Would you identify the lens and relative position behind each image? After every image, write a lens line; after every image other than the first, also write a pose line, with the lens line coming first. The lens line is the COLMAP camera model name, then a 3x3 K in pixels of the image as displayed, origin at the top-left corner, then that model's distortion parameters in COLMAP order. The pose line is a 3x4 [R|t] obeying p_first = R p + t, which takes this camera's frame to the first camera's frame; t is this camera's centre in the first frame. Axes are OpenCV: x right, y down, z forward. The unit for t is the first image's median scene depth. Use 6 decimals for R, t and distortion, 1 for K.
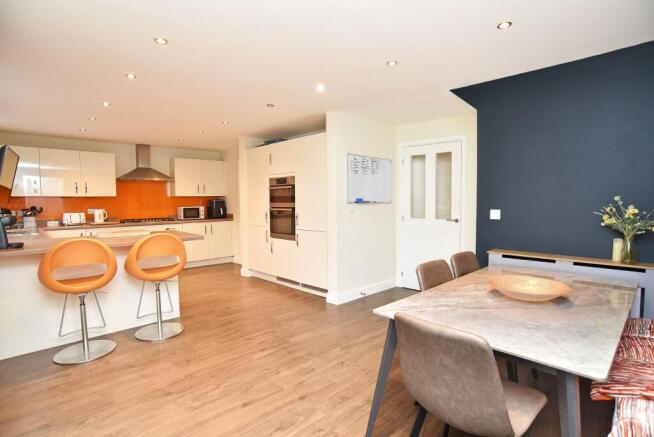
lens RADIAL K [[336.1, 0, 327.0], [0, 336.1, 218.5], [0, 0, 1]] dist [-0.062216, 0.000857]
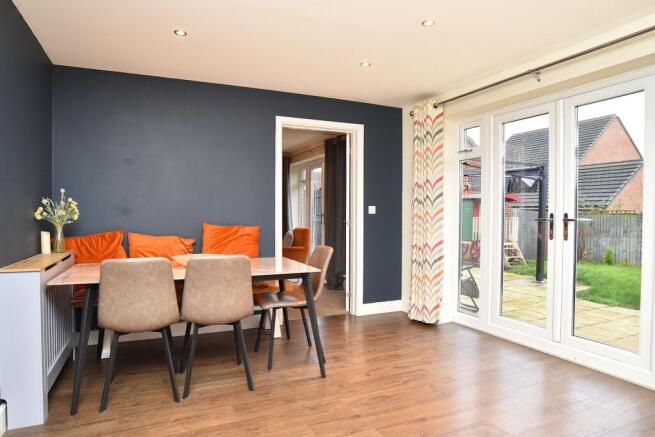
lens RADIAL K [[399.5, 0, 327.5], [0, 399.5, 218.5], [0, 0, 1]] dist [0.000455, 0.000130]
pose [[-0.939194, -0.001817, 0.343382, -0.359176], [0.019901, 0.998017, 0.059713, -0.035375], [-0.342810, 0.062916, -0.937296, 1.964983]]
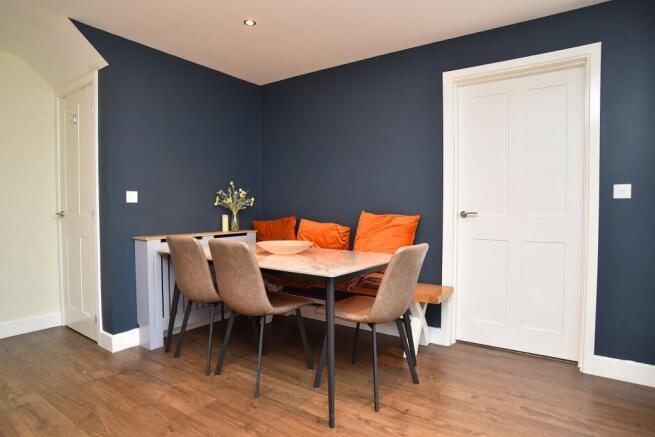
lens RADIAL K [[375.6, 0, 327.5], [0, 375.6, 218.5], [0, 0, 1]] dist [-0.046722, 0.000230]
pose [[-0.203930, -0.026504, 0.978627, -0.722785], [0.051603, 0.997953, 0.037780, 0.045742], [-0.977625, 0.058205, -0.202145, 0.946512]]
